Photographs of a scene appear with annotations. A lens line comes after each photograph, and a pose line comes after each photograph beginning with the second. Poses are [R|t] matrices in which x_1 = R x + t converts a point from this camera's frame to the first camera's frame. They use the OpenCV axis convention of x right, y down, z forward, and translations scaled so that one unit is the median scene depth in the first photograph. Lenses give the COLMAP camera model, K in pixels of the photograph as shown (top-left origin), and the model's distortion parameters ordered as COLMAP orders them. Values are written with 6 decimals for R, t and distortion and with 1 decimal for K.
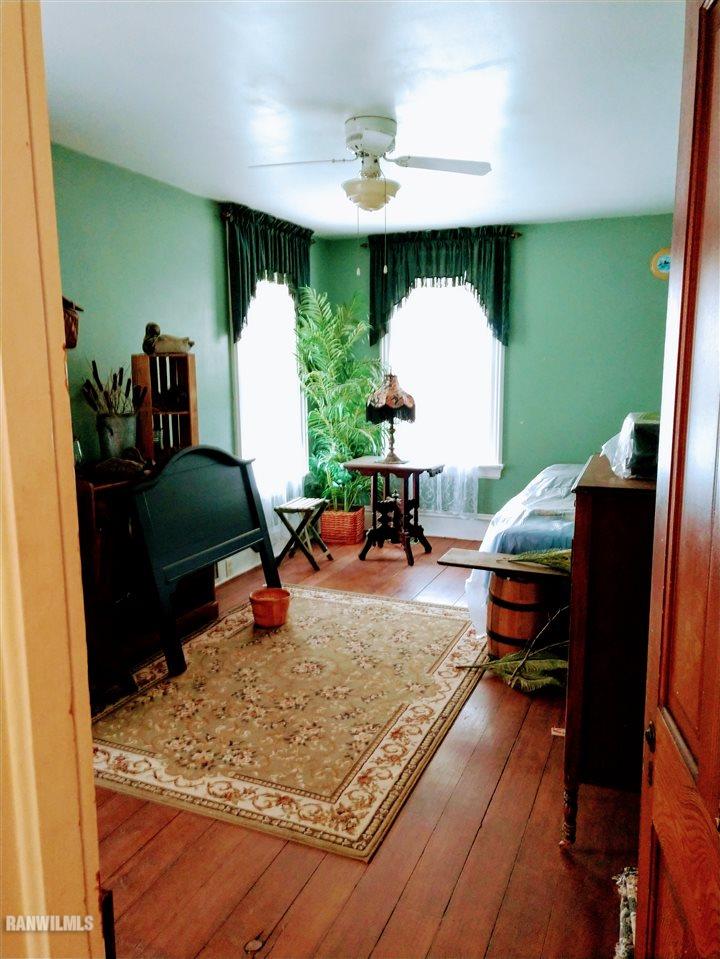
lens RADIAL K [[722.9, 0, 360.0], [0, 722.9, 479.5], [0, 0, 1]] dist [0.000550, 0.000868]
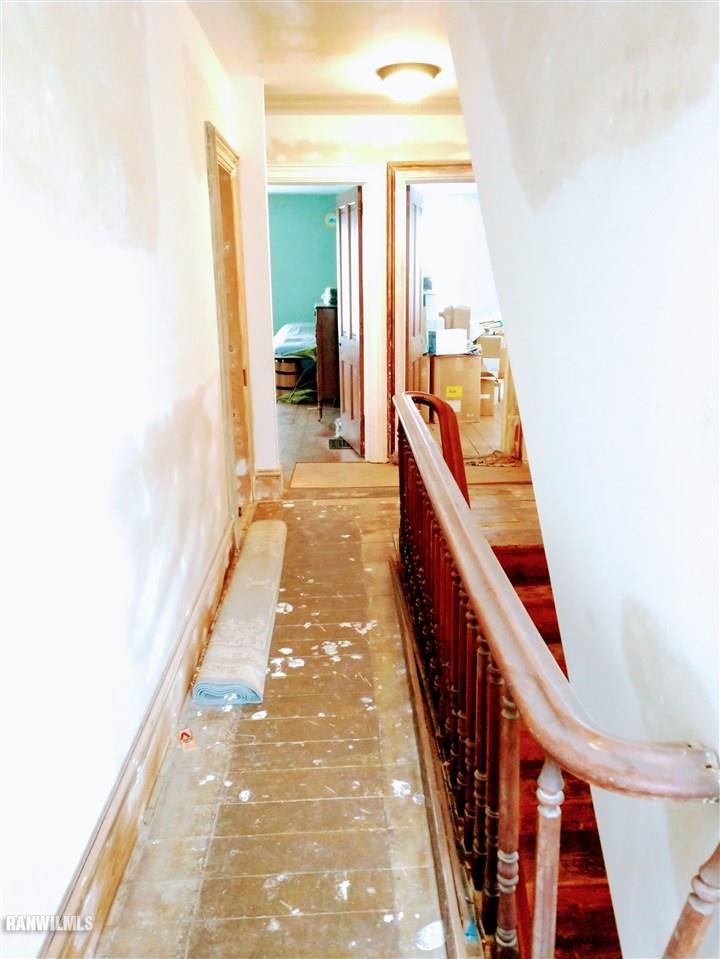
lens RADIAL K [[722.9, 0, 360.0], [0, 722.9, 479.5], [0, 0, 1]] dist [0.000550, 0.000868]
pose [[0.907247, -0.116940, 0.404015, -0.592883], [0.070914, 0.989349, 0.127119, 0.240569], [-0.414578, -0.086678, 0.905877, -1.347730]]
